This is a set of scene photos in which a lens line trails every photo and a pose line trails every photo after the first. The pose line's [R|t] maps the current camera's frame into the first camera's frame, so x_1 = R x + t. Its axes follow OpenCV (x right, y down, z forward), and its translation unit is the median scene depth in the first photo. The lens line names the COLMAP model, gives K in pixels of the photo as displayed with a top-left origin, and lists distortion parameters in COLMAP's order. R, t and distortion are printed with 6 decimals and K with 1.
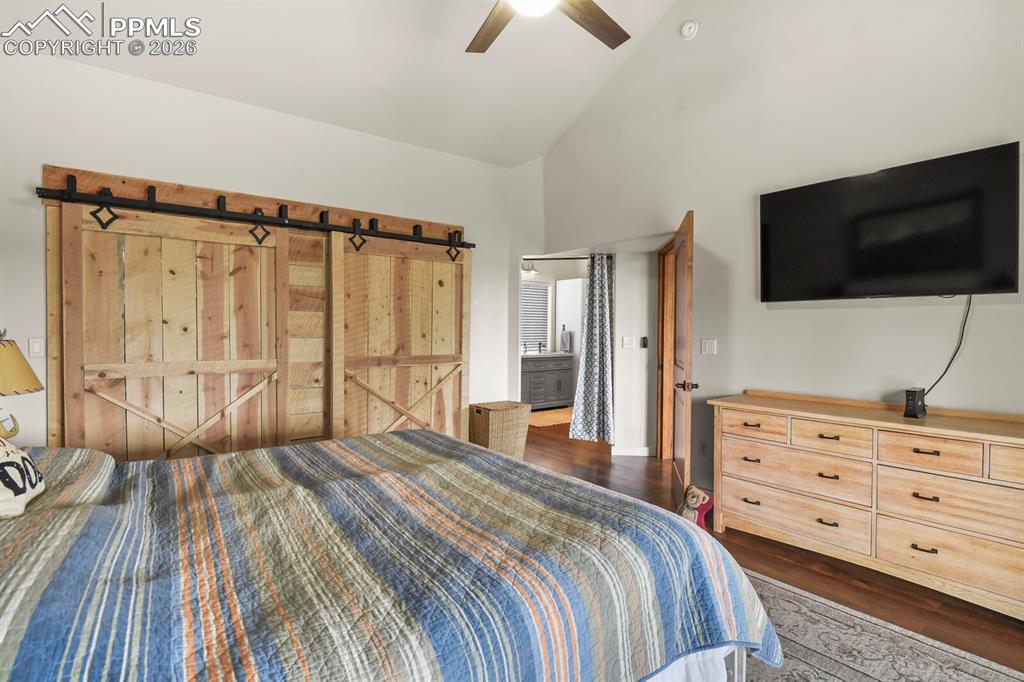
lens RADIAL K [[496.9, 0, 511.8], [0, 496.9, 339.3], [0, 0, 1]] dist [-0.007662, -0.006183]
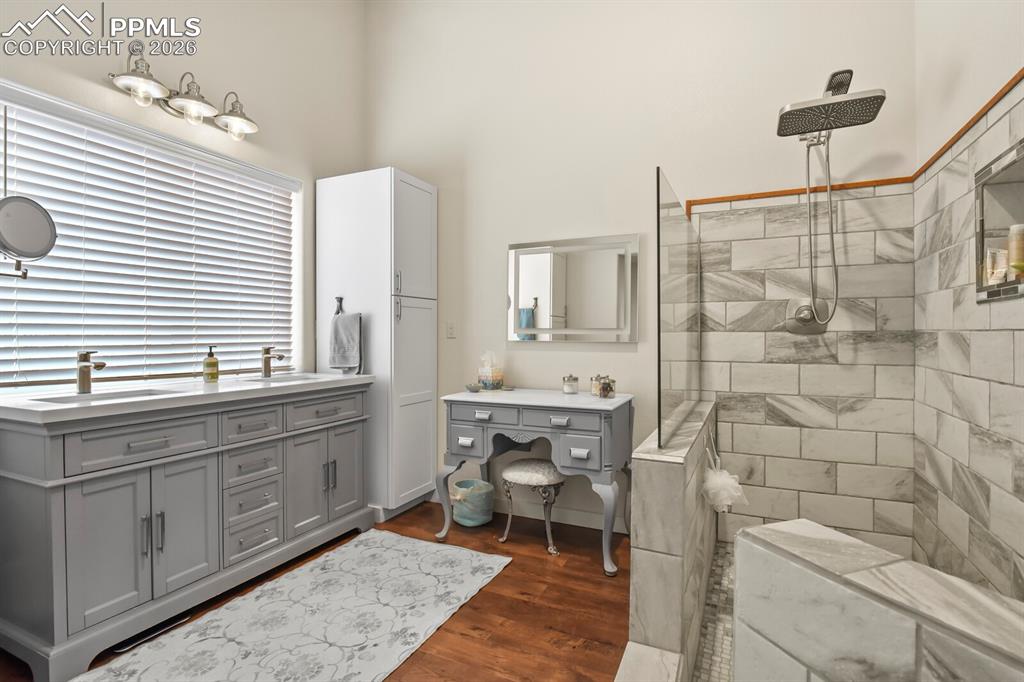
lens RADIAL K [[496.9, 0, 518.4], [0, 496.9, 340.6], [0, 0, 1]] dist [-0.007662, -0.006183]
pose [[0.877965, -0.007540, 0.478665, 0.046912], [0.012145, 0.999905, -0.006525, 0.007084], [-0.478570, 0.011542, 0.877973, 0.635466]]
